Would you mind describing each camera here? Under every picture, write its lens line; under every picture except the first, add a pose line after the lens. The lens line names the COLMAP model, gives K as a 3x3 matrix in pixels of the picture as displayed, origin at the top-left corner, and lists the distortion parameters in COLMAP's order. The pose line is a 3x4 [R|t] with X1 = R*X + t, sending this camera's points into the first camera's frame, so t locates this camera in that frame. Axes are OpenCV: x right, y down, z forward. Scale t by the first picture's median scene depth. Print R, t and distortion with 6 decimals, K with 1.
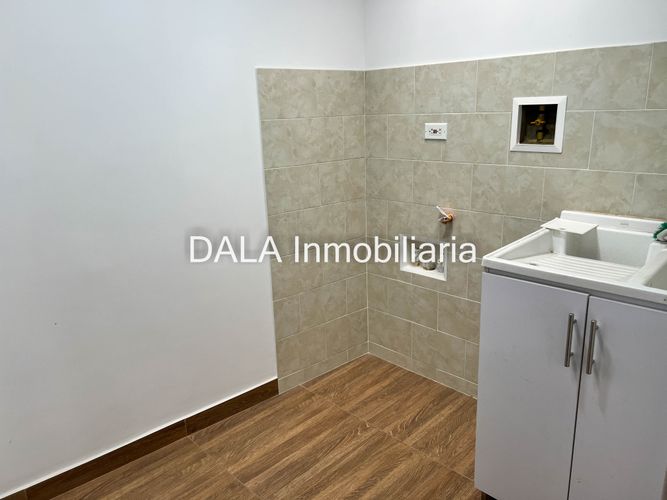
lens RADIAL K [[508.8, 0, 337.8], [0, 508.8, 249.9], [0, 0, 1]] dist [0.041255, -0.047385]
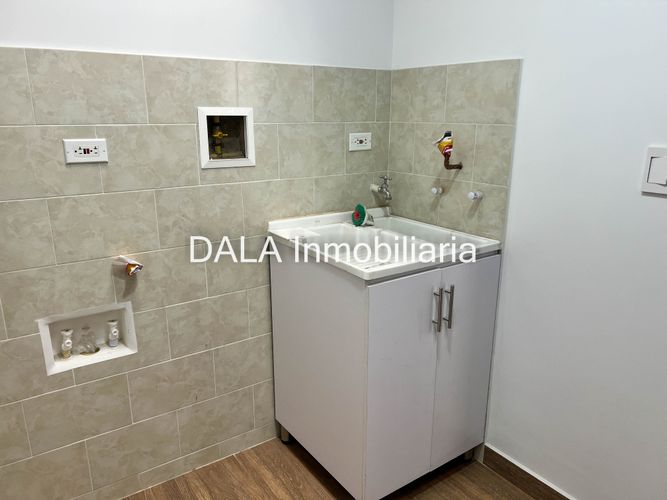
lens RADIAL K [[508.8, 0, 337.8], [0, 508.8, 253.6], [0, 0, 1]] dist [0.041255, -0.047385]
pose [[0.188029, -0.229813, 0.954898, -0.465288], [0.260826, 0.949014, 0.177038, -0.148290], [-0.946897, 0.215774, 0.238383, 0.600500]]
